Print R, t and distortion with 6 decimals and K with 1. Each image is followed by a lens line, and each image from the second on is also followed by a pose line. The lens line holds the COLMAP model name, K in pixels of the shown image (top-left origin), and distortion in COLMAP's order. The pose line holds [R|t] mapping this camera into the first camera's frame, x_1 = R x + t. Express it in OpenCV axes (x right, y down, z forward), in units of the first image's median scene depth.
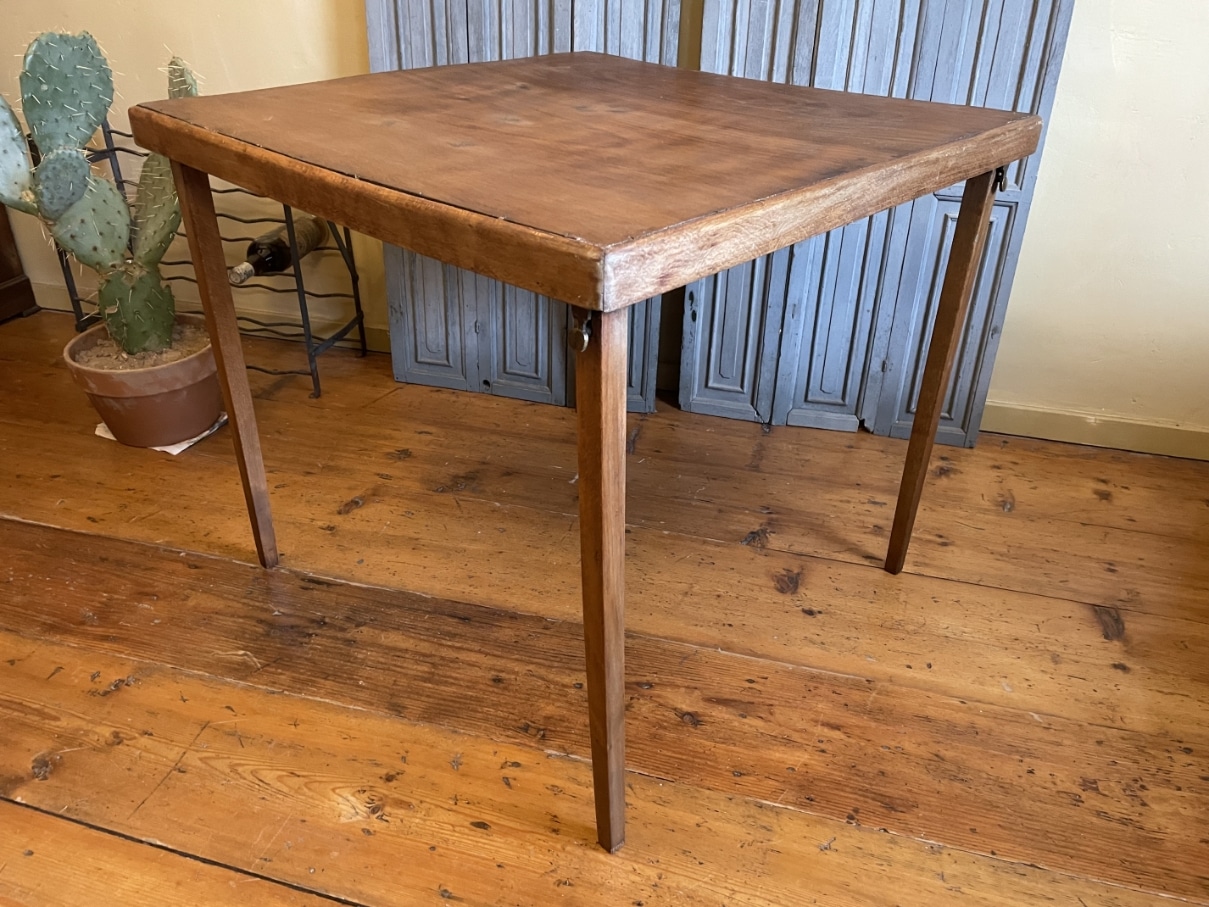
lens RADIAL K [[916.5, 0, 613.0], [0, 916.5, 447.2], [0, 0, 1]] dist [0.091167, -0.127405]
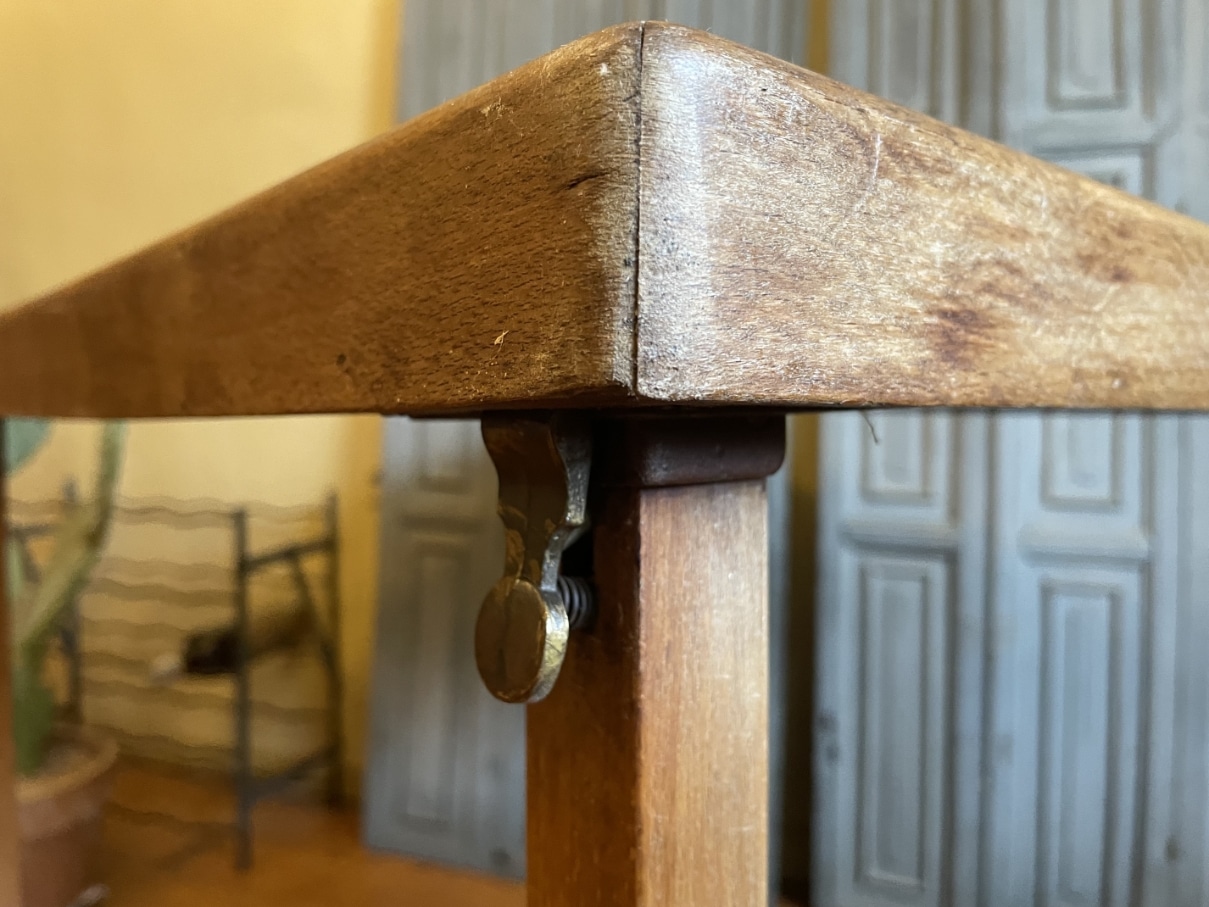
lens RADIAL K [[959.2, 0, 602.1], [0, 959.2, 437.4], [0, 0, 1]] dist [0.096776, -0.212429]
pose [[0.994853, -0.004593, -0.101227, 0.000159], [-0.042880, 0.886042, -0.461617, -0.031234], [0.091812, 0.463582, 0.881285, 0.408163]]
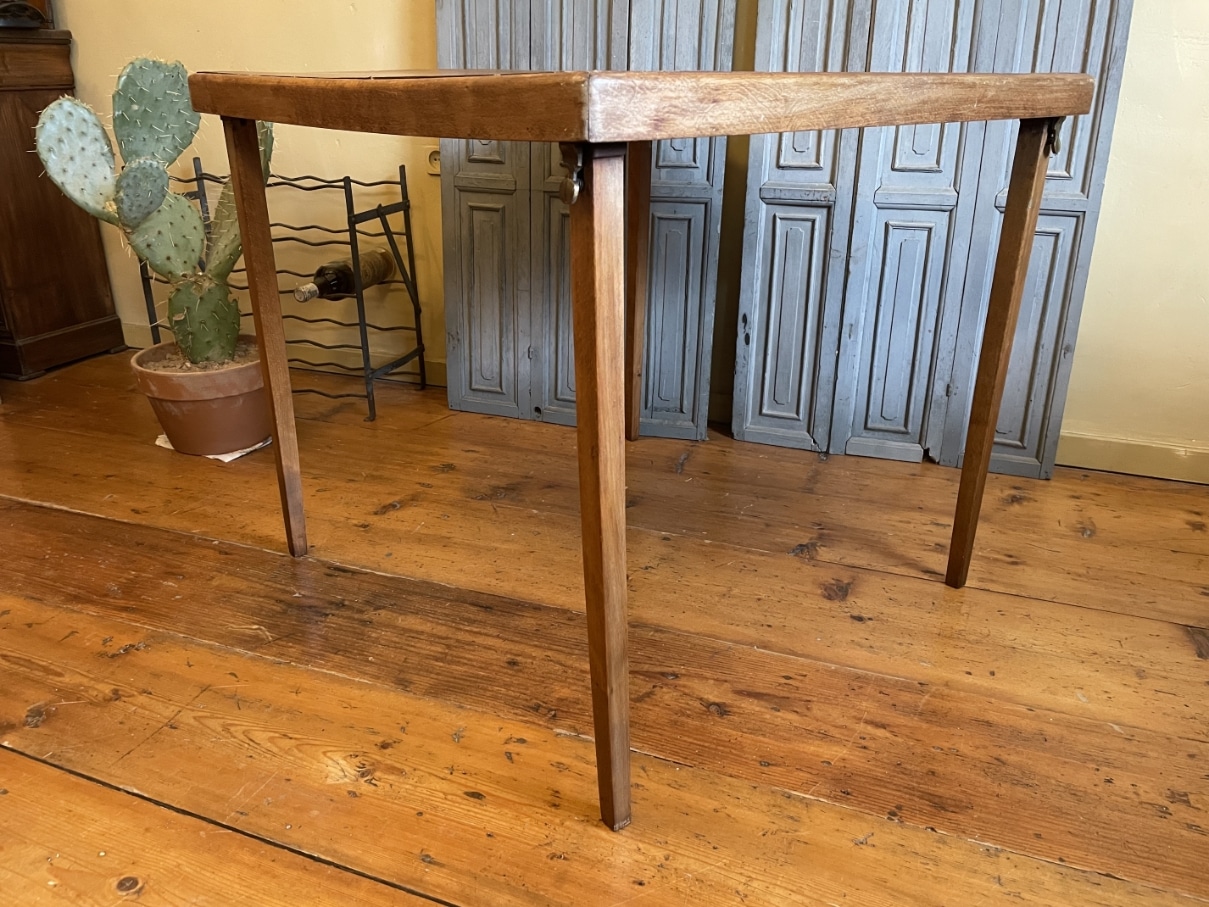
lens RADIAL K [[916.2, 0, 612.1], [0, 916.2, 437.8], [0, 0, 1]] dist [0.088206, -0.122401]
pose [[0.995260, 0.021023, -0.094945, 0.052429], [-0.034366, 0.989388, -0.141175, 0.137609], [0.090970, 0.143769, 0.985421, 0.049594]]
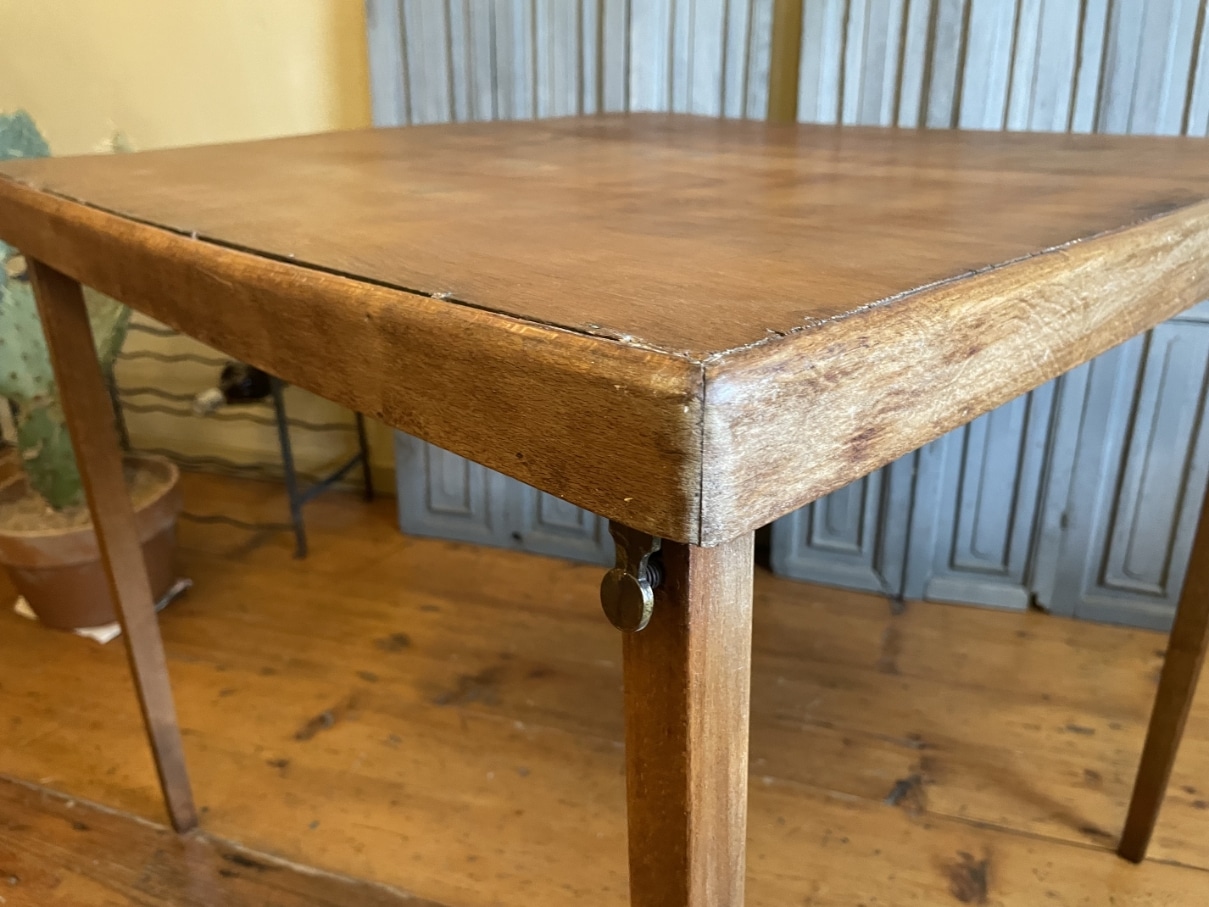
lens RADIAL K [[936.8, 0, 600.9], [0, 936.8, 437.9], [0, 0, 1]] dist [0.073947, -0.124550]
pose [[0.997029, -0.008000, -0.076605, -0.009449], [-0.002383, 0.990911, -0.134496, -0.066896], [0.076985, 0.134279, 0.987949, 0.310210]]
